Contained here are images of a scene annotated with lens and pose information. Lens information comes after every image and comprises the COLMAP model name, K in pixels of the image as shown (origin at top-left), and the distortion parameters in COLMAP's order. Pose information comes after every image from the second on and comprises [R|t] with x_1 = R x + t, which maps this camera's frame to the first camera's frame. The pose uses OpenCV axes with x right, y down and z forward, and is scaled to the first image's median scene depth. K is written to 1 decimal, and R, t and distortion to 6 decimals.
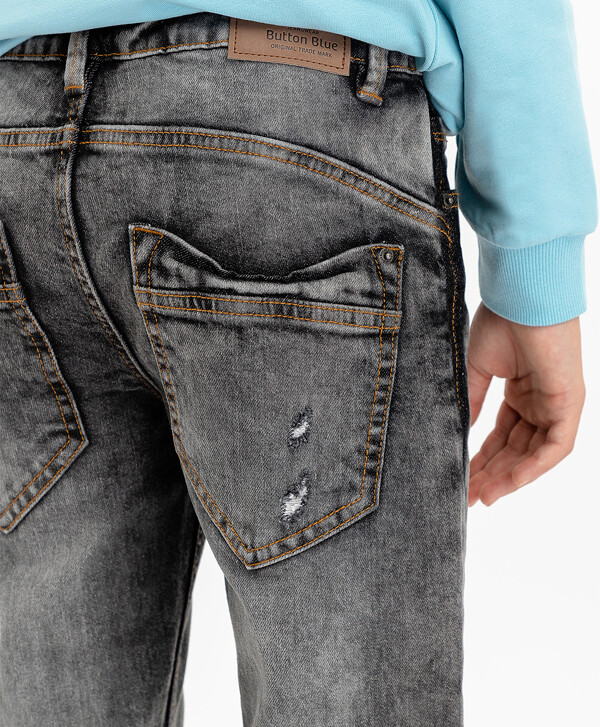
lens RADIAL K [[1697.5, 0, 300.2], [0, 1697.5, 364.5], [0, 0, 1]] dist [0.035072, 0.000000]
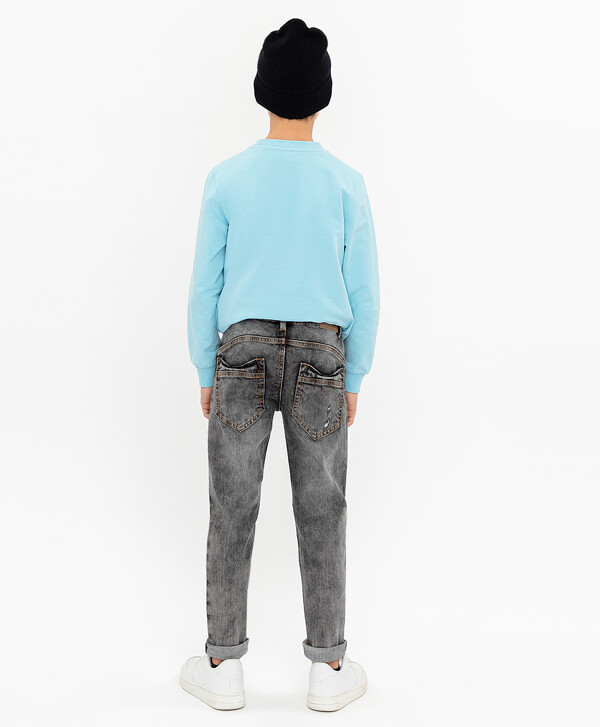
lens RADIAL K [[1599.6, 0, 298.0], [0, 1599.6, 364.6], [0, 0, 1]] dist [-0.007142, 0.000000]
pose [[0.862328, 0.034527, 0.505171, -2.245985], [-0.042481, 0.999088, 0.004229, -0.094303], [-0.504564, -0.025107, 0.863009, -2.666191]]
